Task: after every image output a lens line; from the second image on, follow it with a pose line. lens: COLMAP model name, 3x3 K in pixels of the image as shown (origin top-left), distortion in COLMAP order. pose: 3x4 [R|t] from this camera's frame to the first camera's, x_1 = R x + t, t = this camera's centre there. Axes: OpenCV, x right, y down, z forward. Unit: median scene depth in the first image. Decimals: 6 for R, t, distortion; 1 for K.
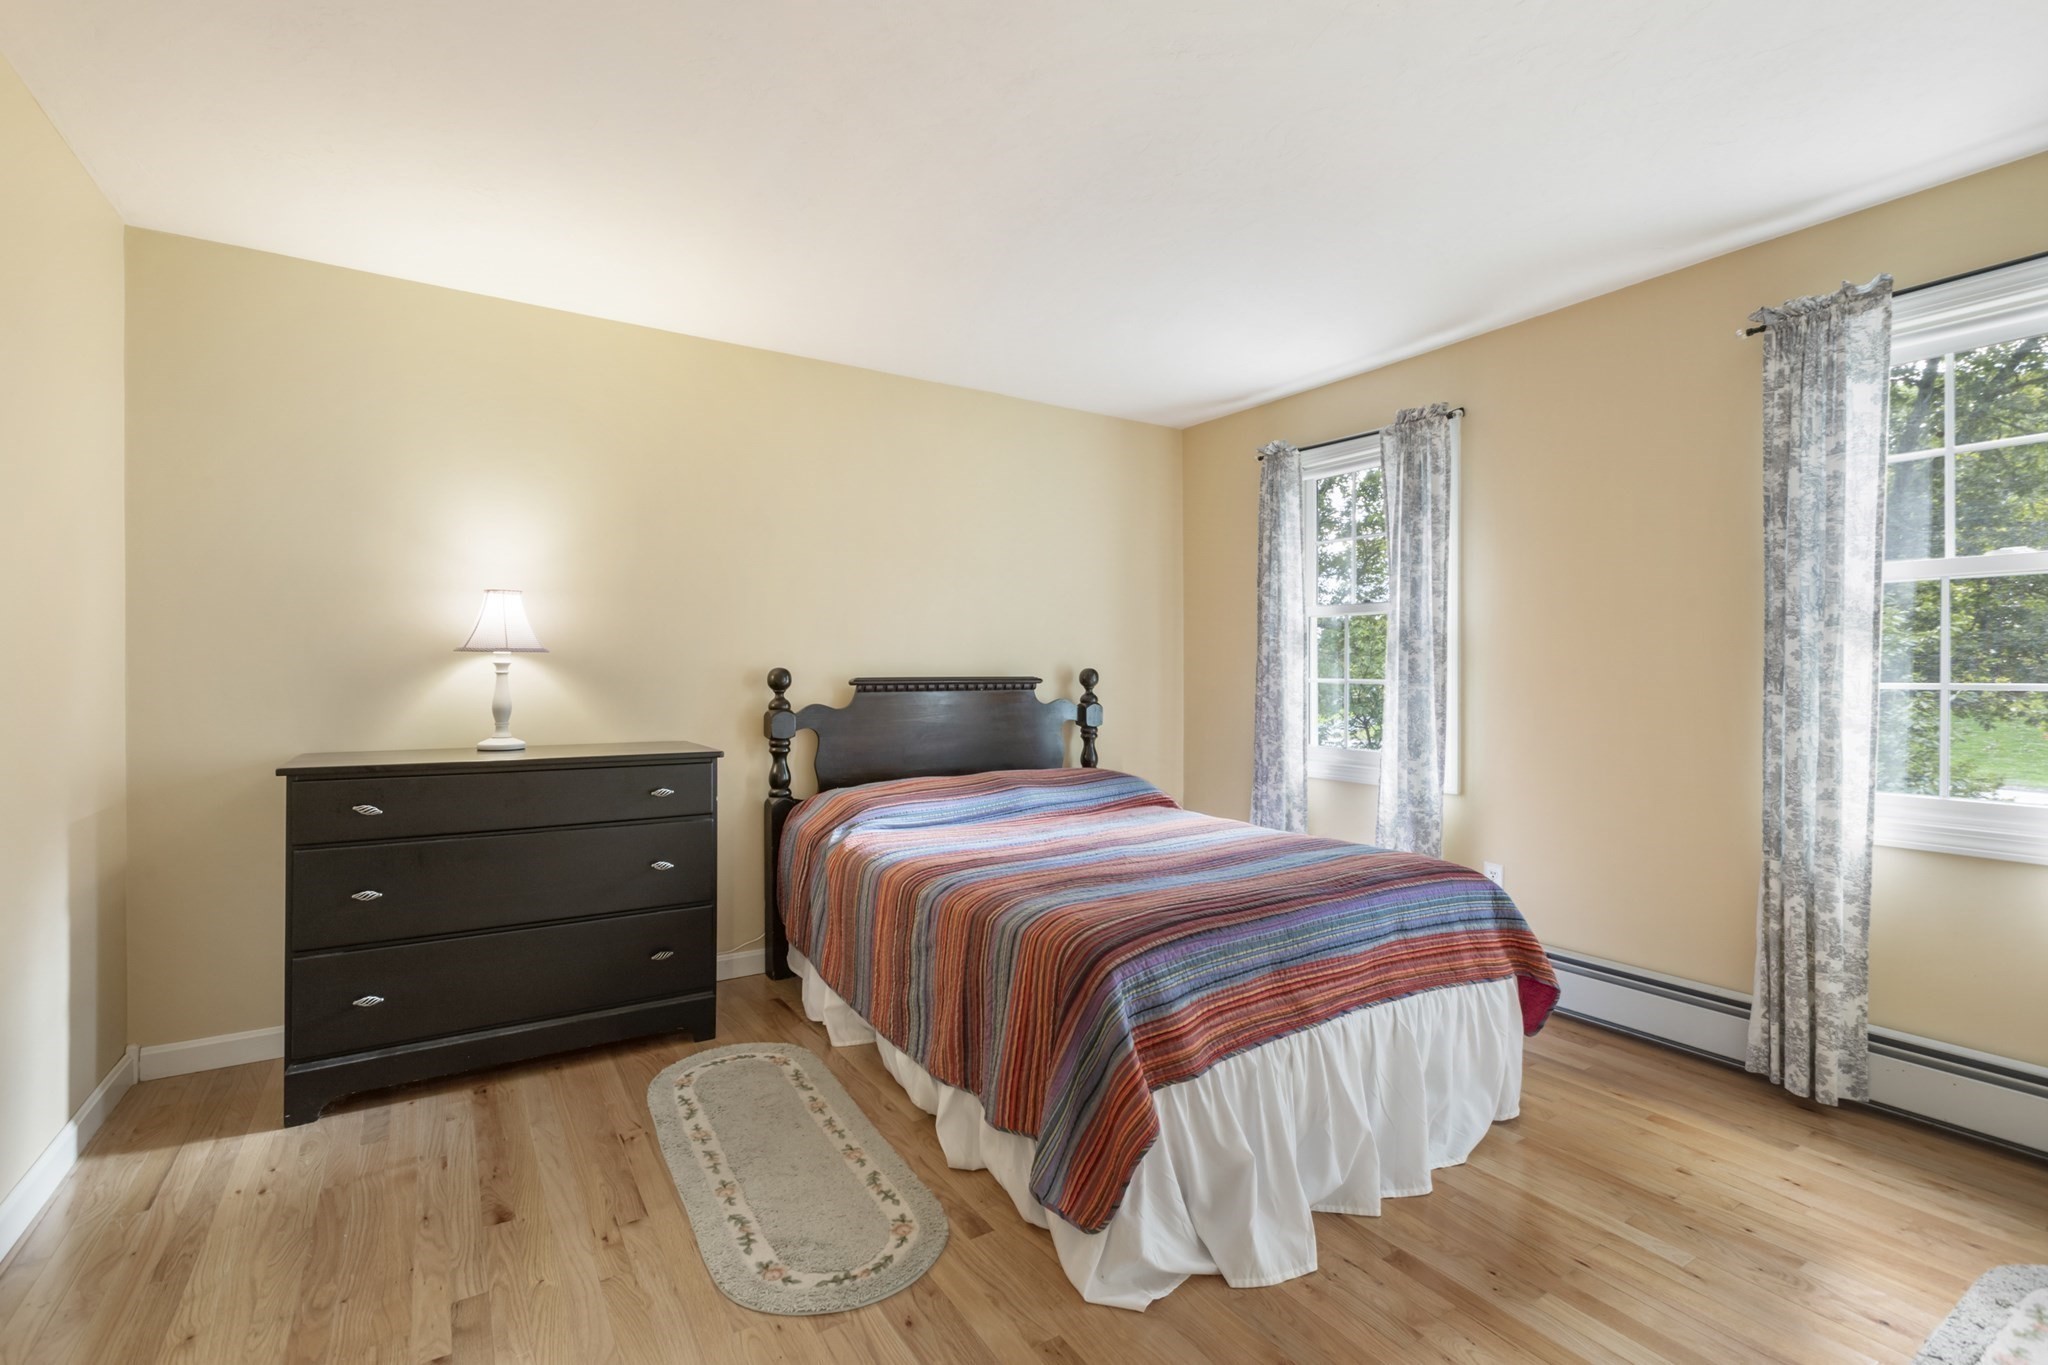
lens RADIAL K [[924.6, 0, 1030.8], [0, 924.6, 674.6], [0, 0, 1]] dist [-0.017602, 0.002290]
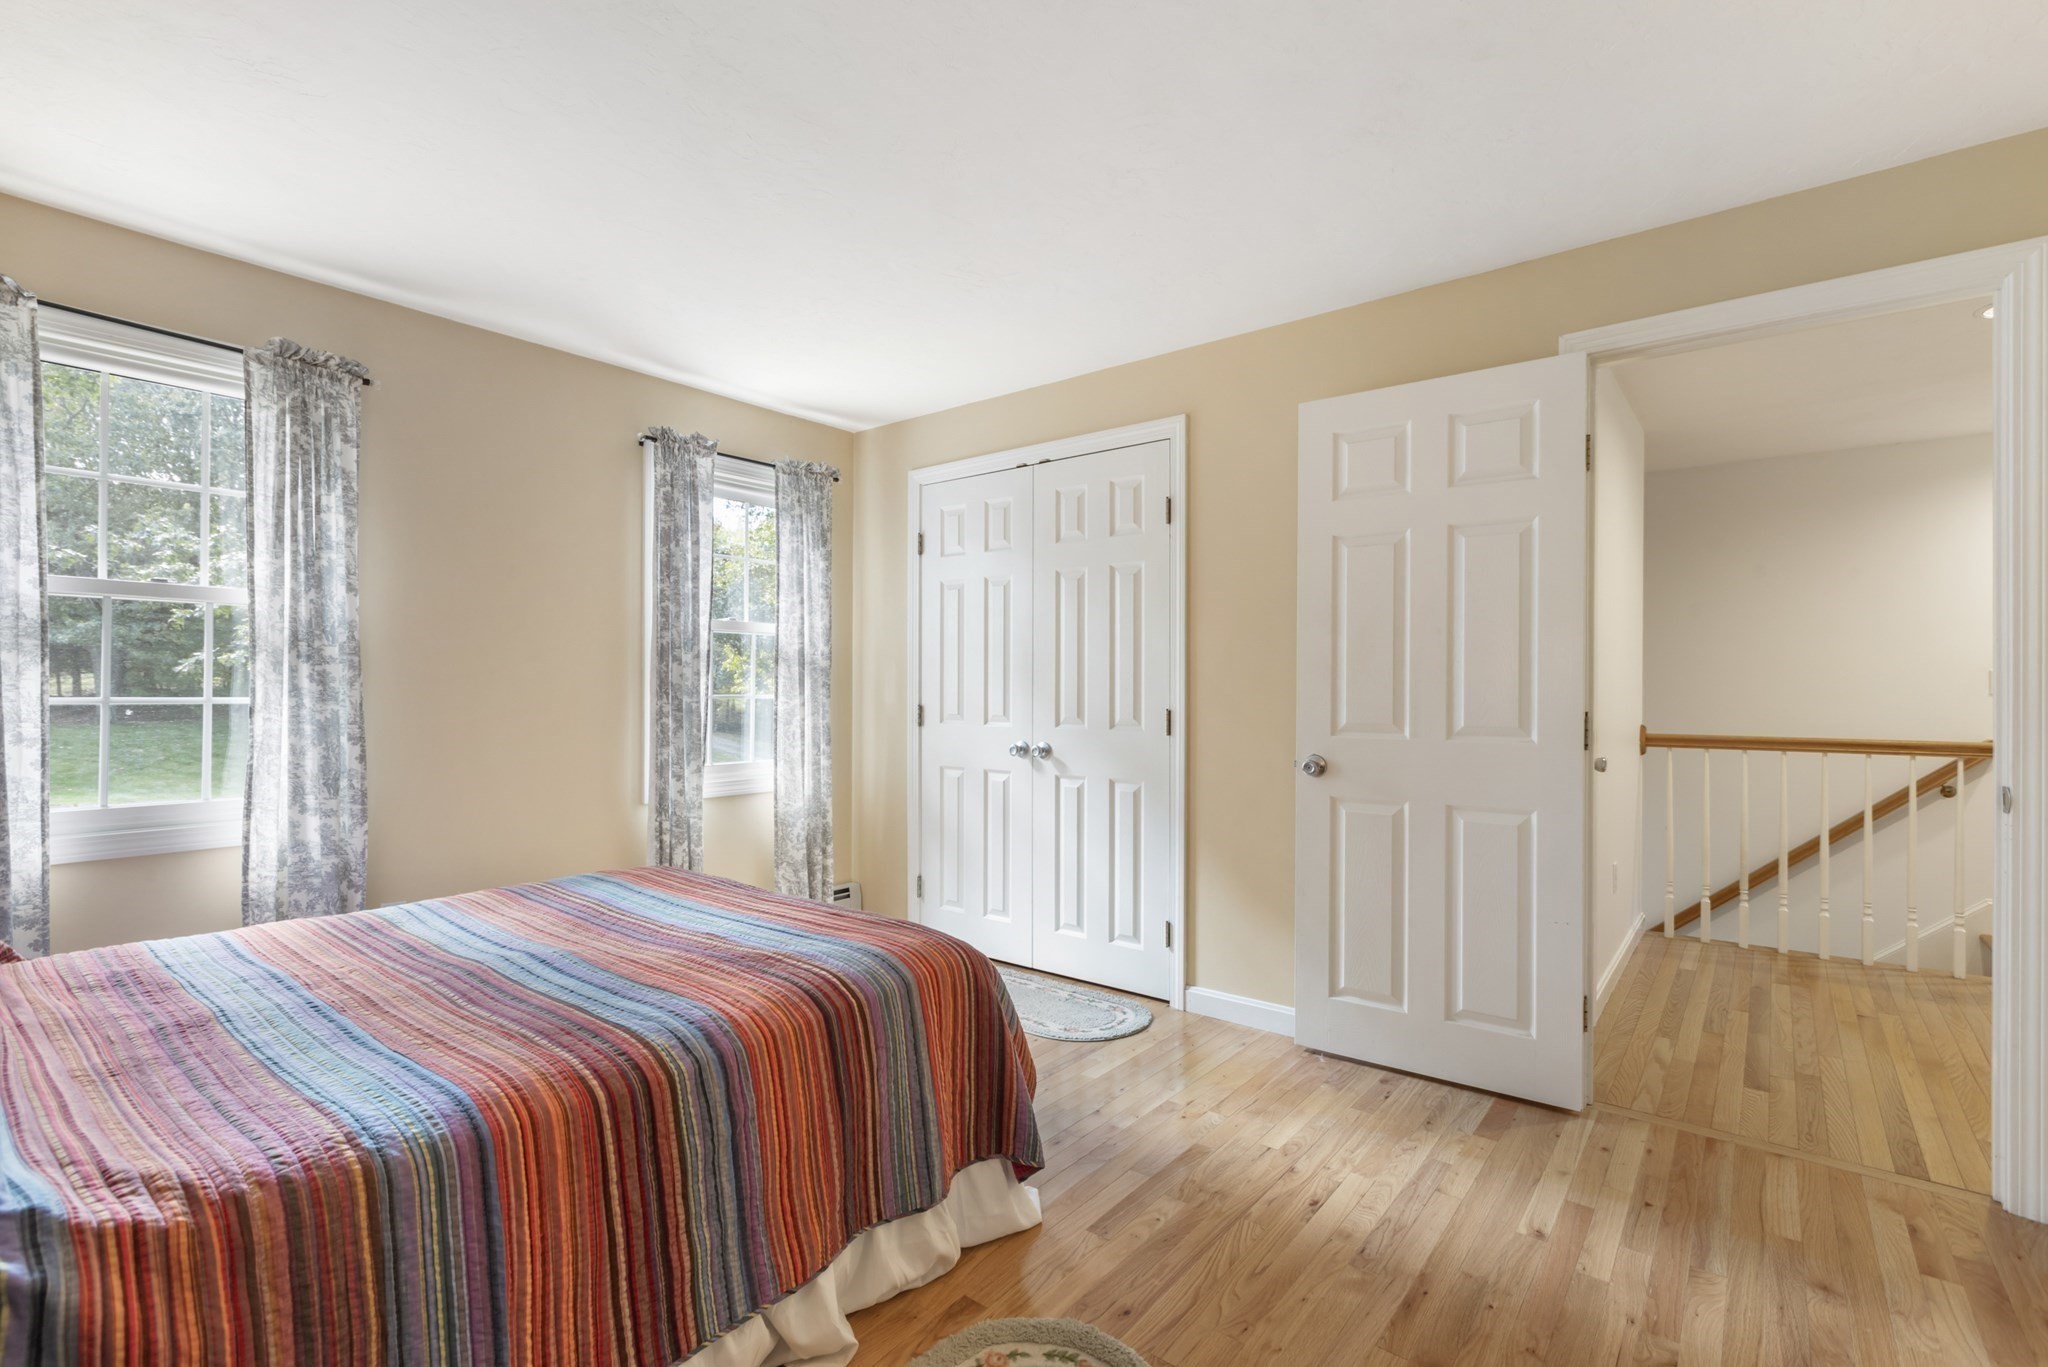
lens RADIAL K [[924.6, 0, 1026.1], [0, 924.6, 682.3], [0, 0, 1]] dist [-0.017602, 0.002290]
pose [[-0.345367, 0.004730, 0.938456, -0.816283], [0.000141, 0.999988, -0.004988, -0.004677], [-0.938468, -0.001590, -0.345363, 1.107583]]
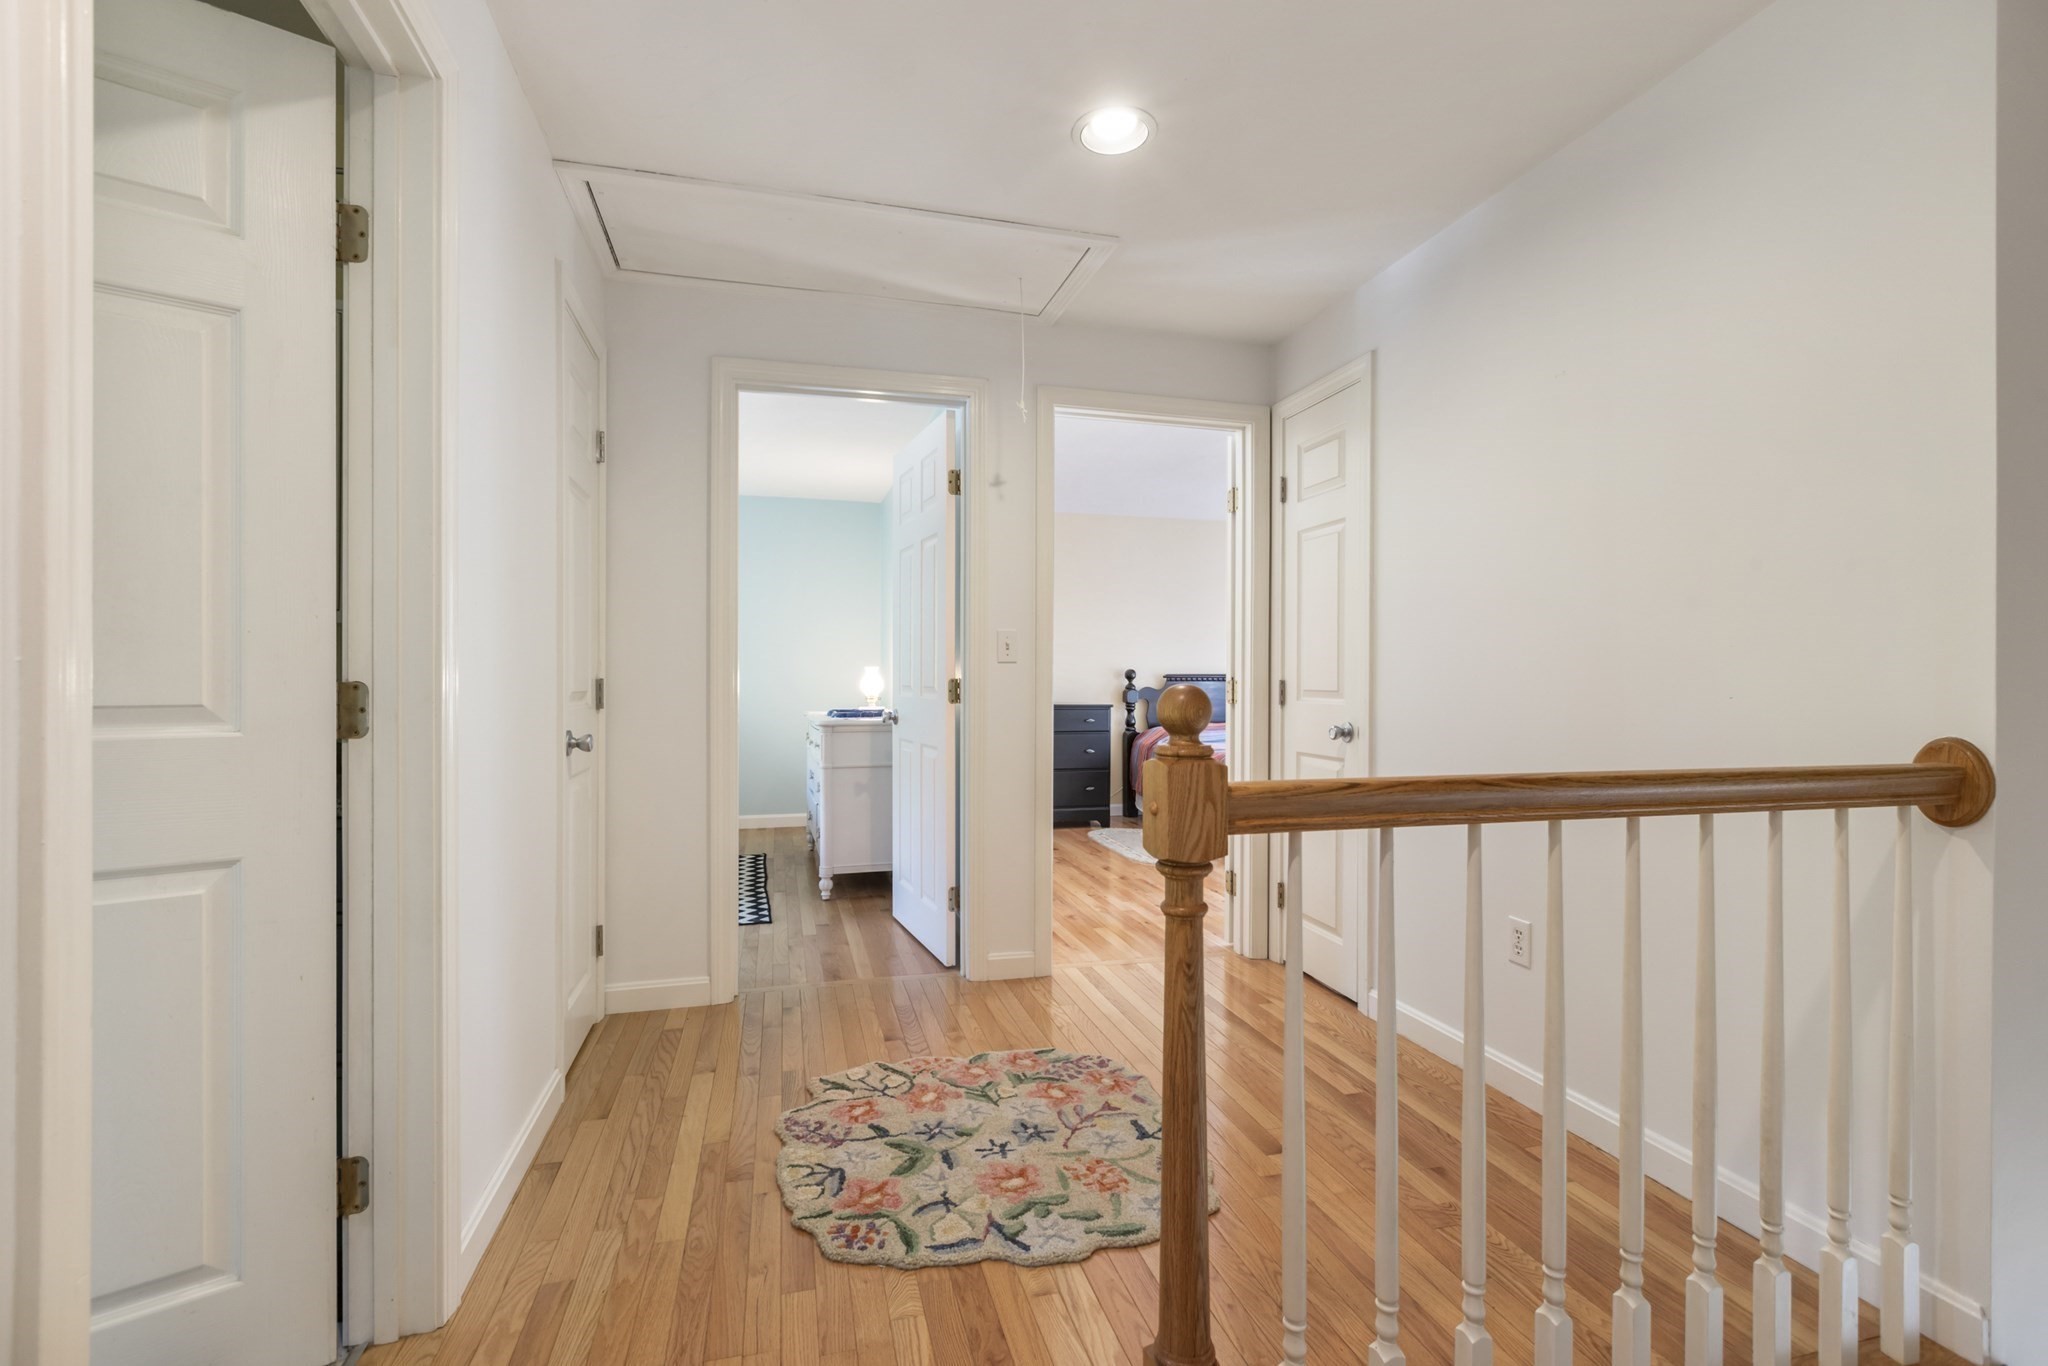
lens RADIAL K [[924.6, 0, 1024.7], [0, 924.6, 678.0], [0, 0, 1]] dist [-0.017602, 0.002290]
pose [[0.955975, -0.000220, -0.293449, 0.112227], [-0.000938, 0.999992, -0.003804, 0.020564], [0.293448, 0.003912, 0.955967, -1.056239]]
